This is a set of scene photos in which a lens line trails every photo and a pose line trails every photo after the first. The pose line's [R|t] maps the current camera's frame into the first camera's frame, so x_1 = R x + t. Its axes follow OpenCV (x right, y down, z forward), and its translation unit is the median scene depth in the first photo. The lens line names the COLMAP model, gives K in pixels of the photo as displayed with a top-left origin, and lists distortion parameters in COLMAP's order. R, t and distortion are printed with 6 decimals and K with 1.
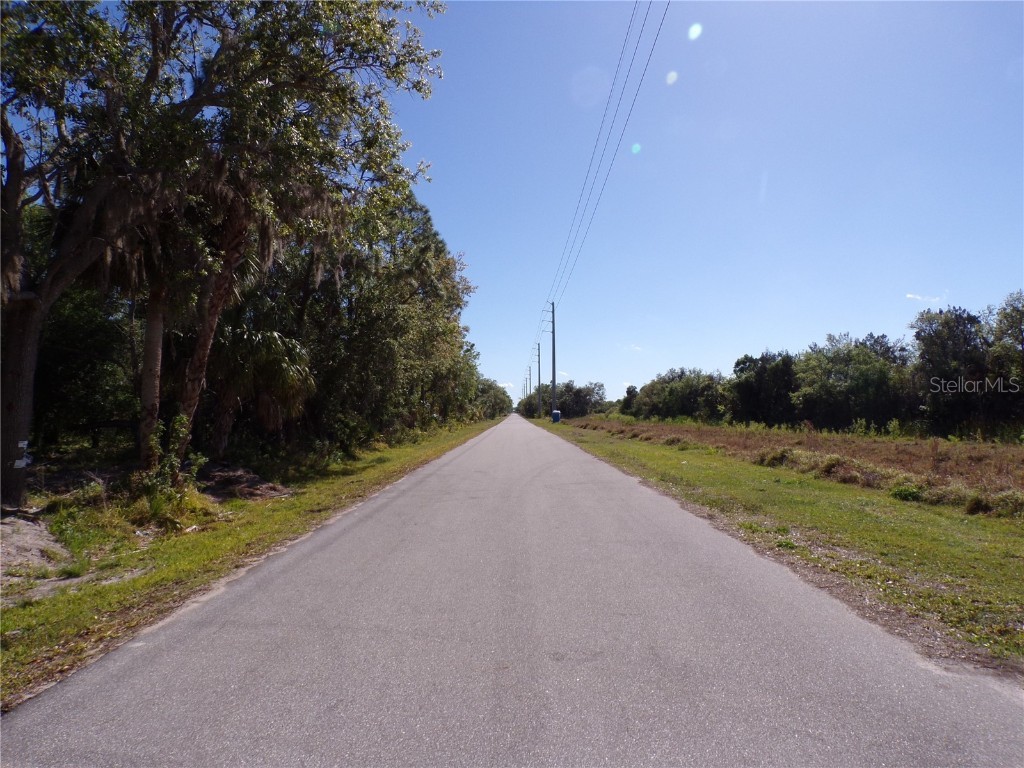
lens RADIAL K [[701.9, 0, 512.0], [0, 701.9, 384.0], [0, 0, 1]] dist [-0.040283, 0.092103]
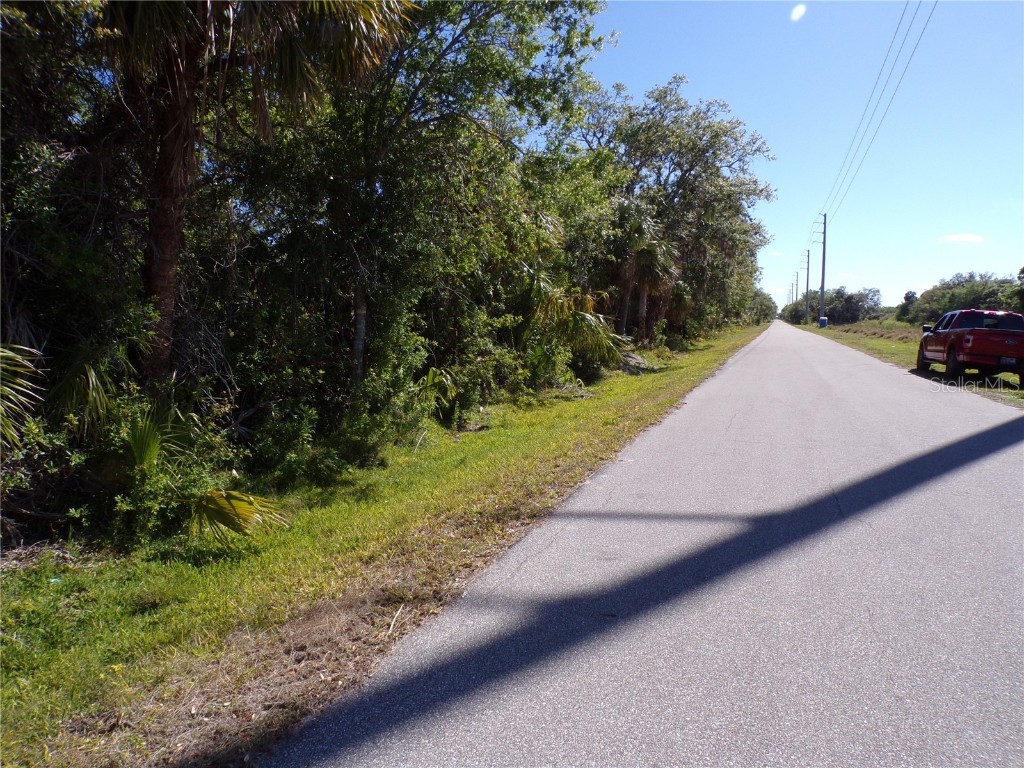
lens RADIAL K [[701.9, 0, 512.0], [0, 701.9, 384.0], [0, 0, 1]] dist [-0.040283, 0.092103]
pose [[0.936945, 0.035053, -0.347715, -0.005369], [0.011771, 0.991227, 0.131642, -0.004473], [0.349280, -0.127434, 0.928313, -0.109147]]
